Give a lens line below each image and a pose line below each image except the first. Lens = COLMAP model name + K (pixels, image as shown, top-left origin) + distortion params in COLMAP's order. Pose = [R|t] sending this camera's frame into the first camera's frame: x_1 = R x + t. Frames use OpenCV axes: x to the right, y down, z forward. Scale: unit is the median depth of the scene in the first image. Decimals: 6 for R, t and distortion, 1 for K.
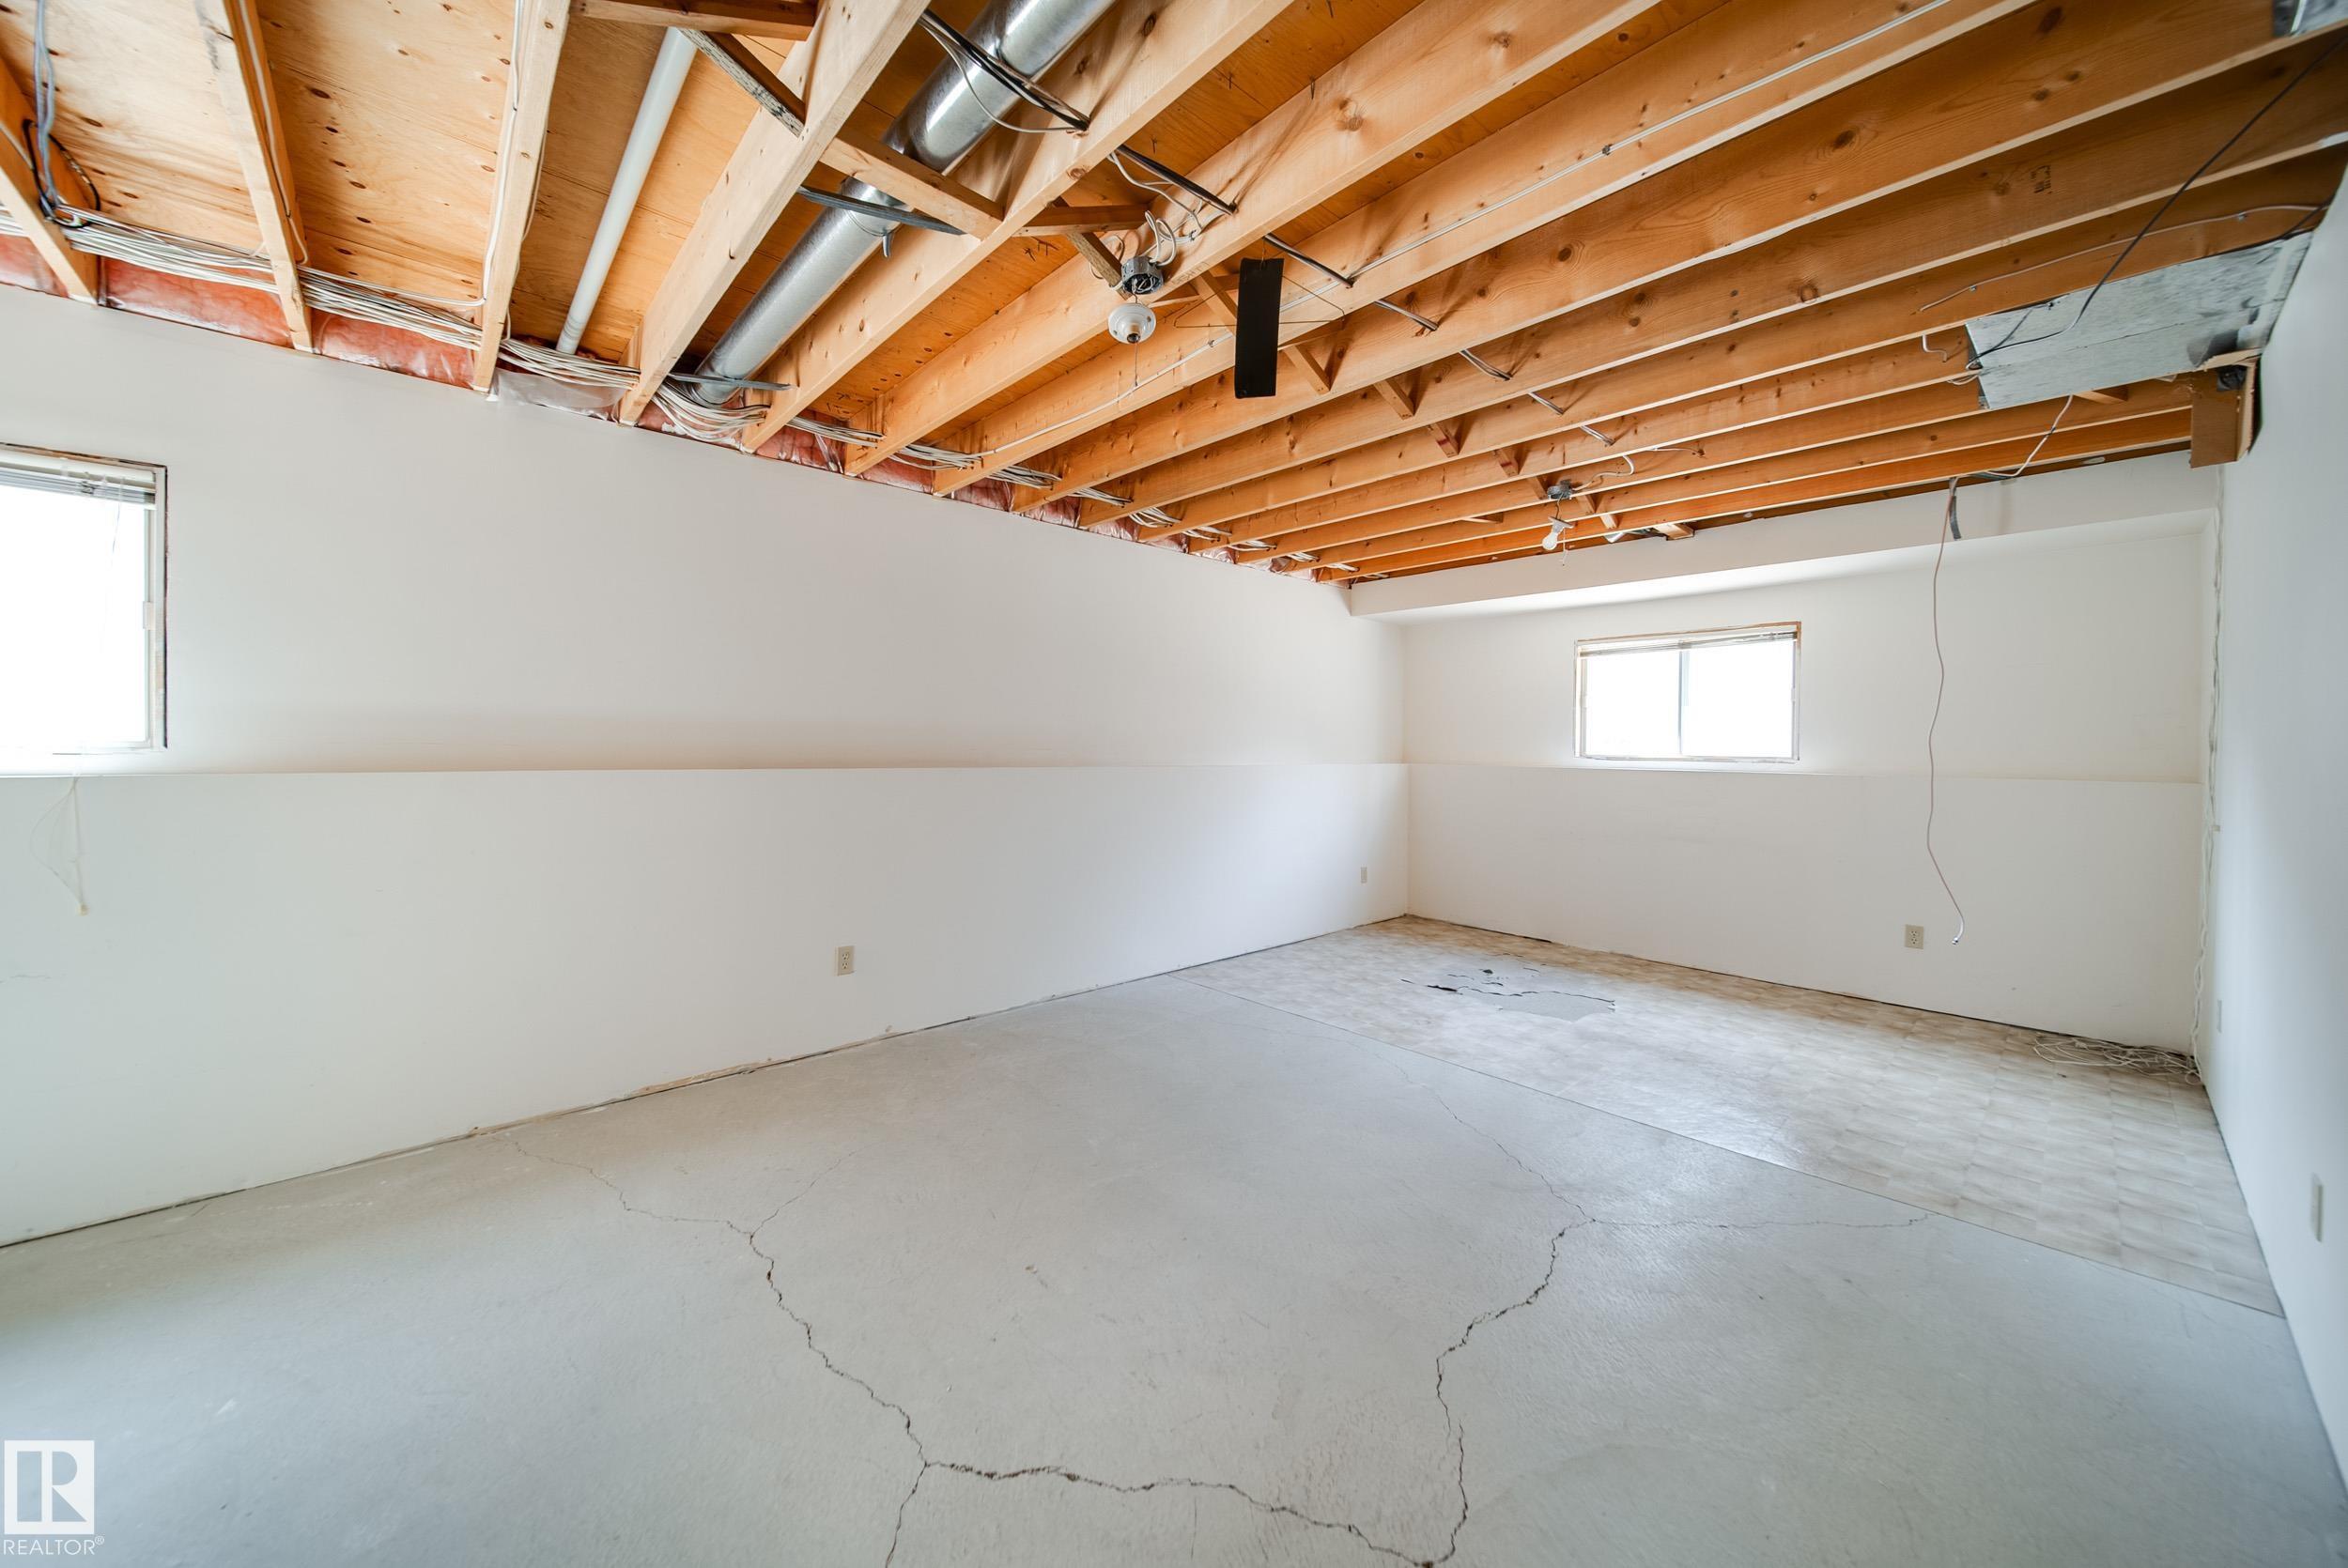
lens RADIAL K [[867.9, 0, 1154.0], [0, 867.9, 761.4], [0, 0, 1]] dist [0.009307, -0.000132]
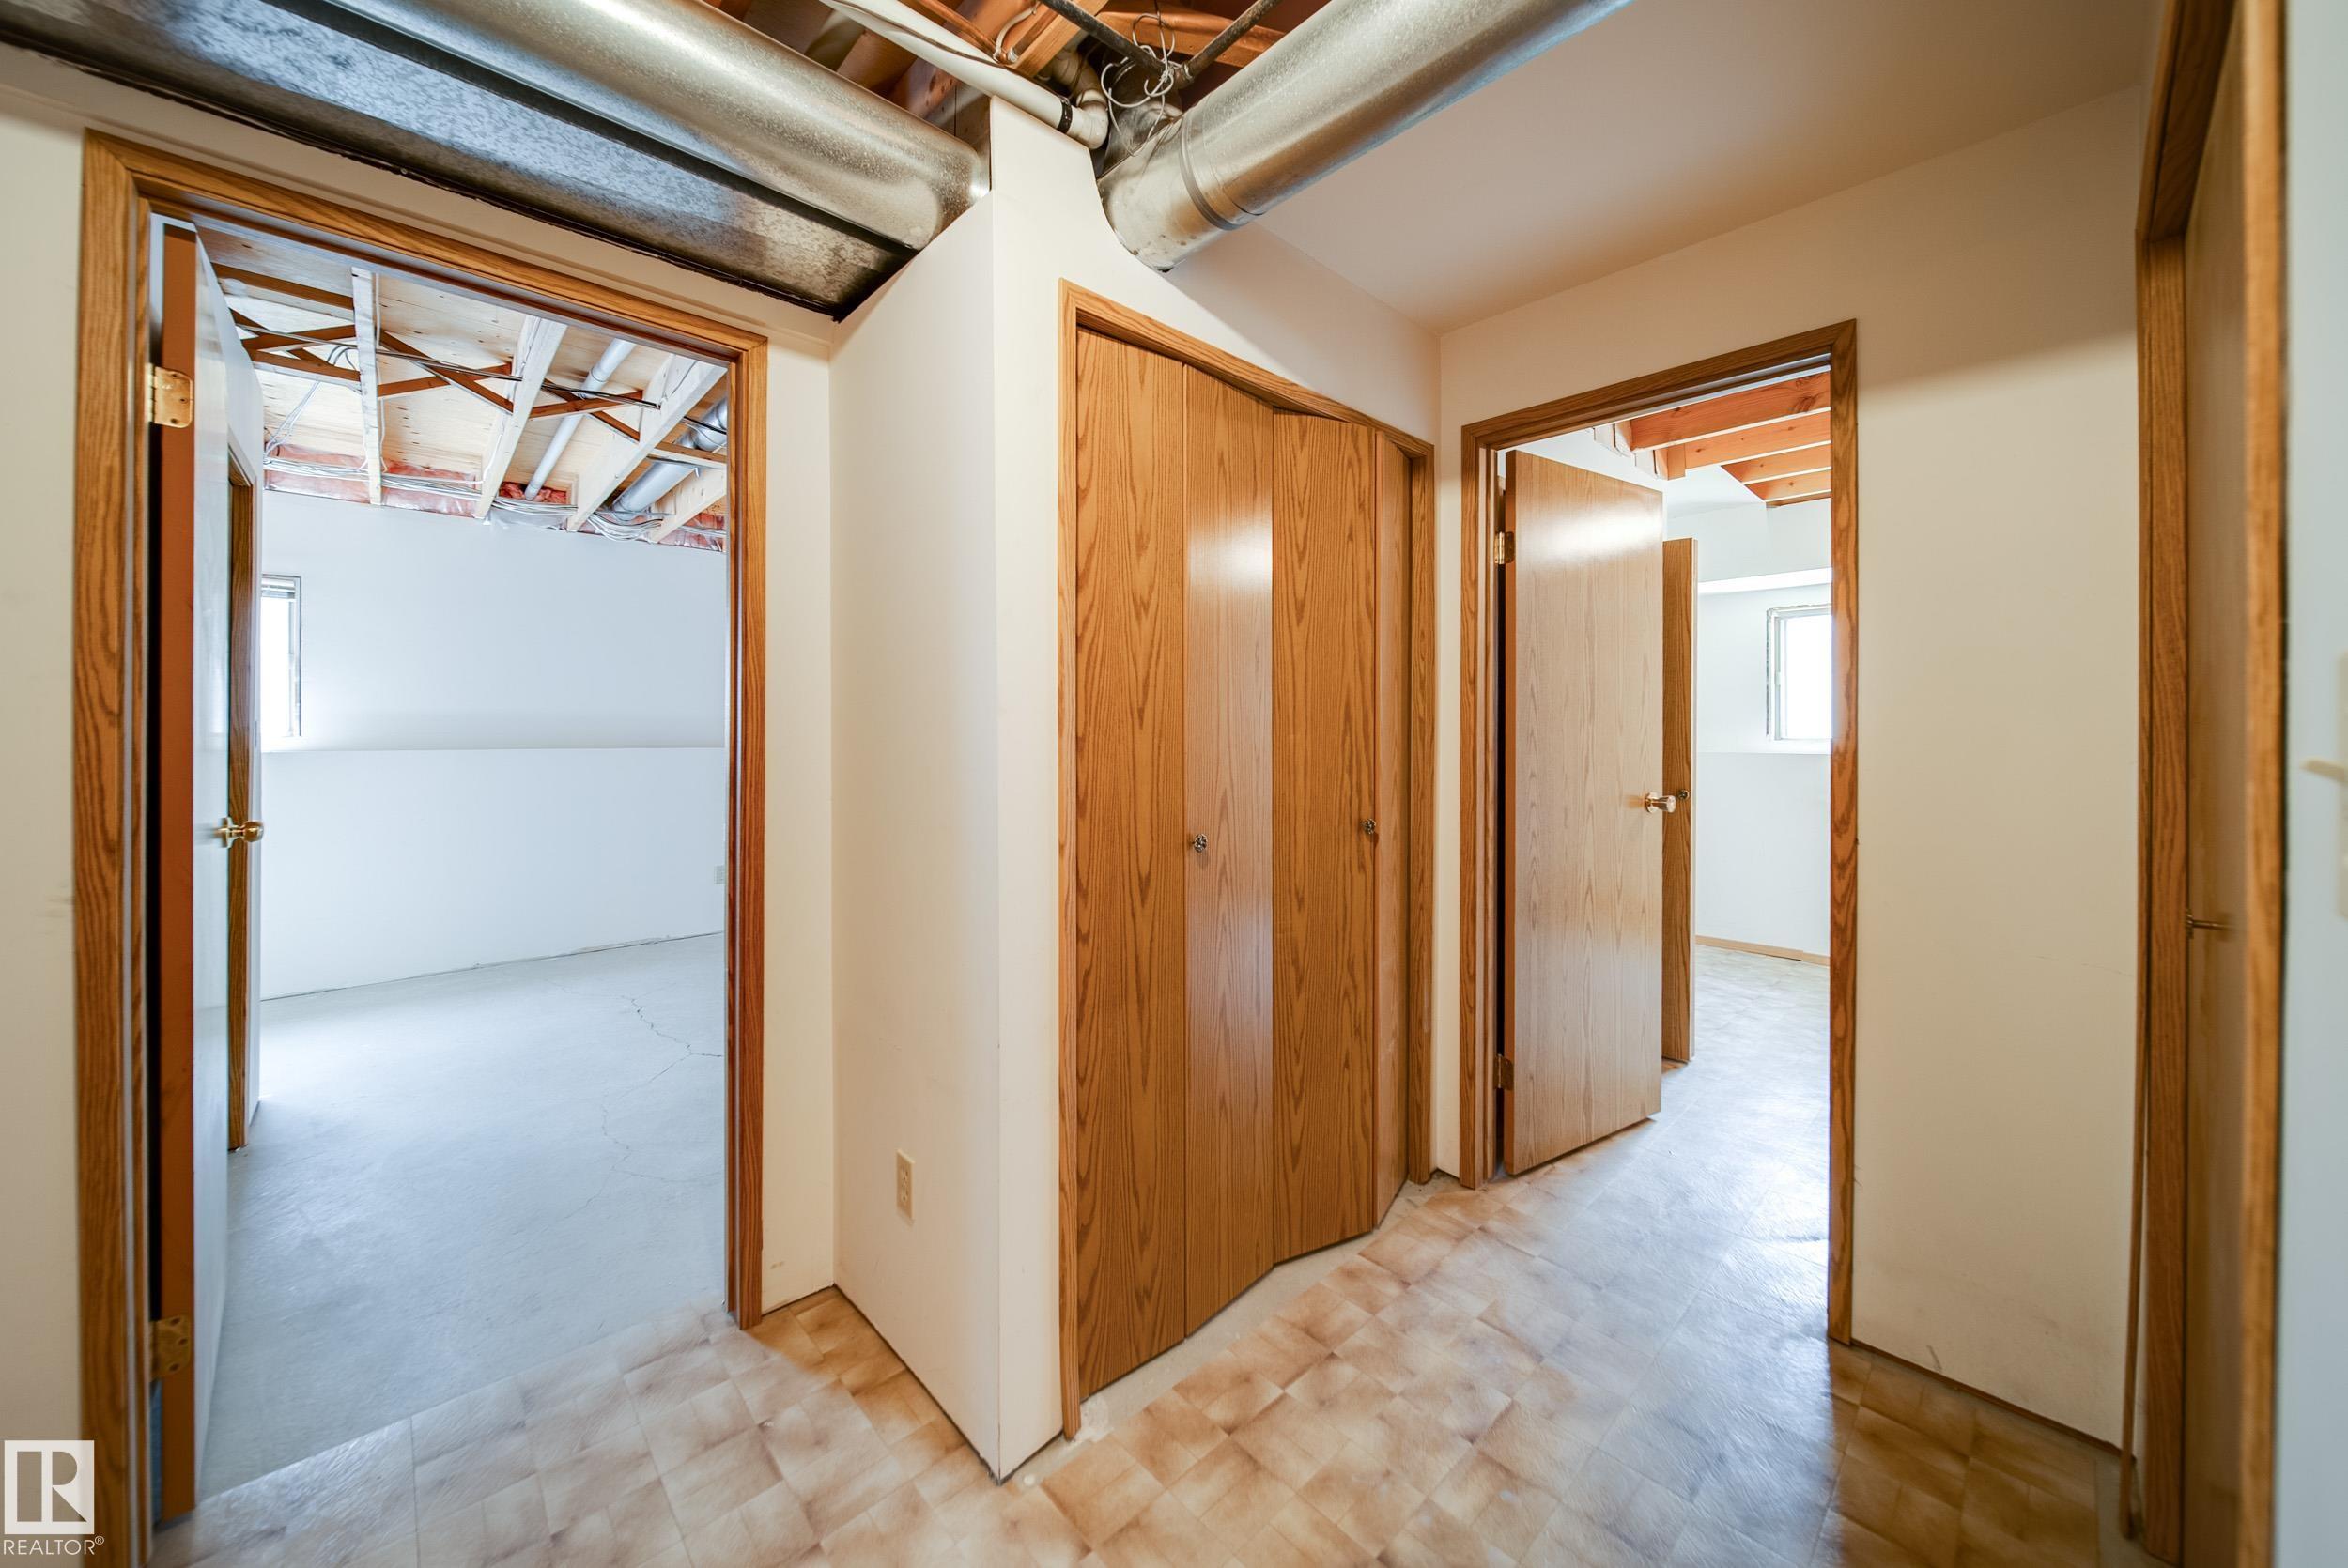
lens RADIAL K [[844.2, 0, 1172.2], [0, 844.2, 733.5], [0, 0, 1]] dist [-0.002043, -0.000426]
pose [[0.999054, -0.013199, 0.041427, 0.487634], [0.013912, 0.999759, -0.016954, 0.027228], [-0.041193, 0.017515, 0.998998, -0.668132]]
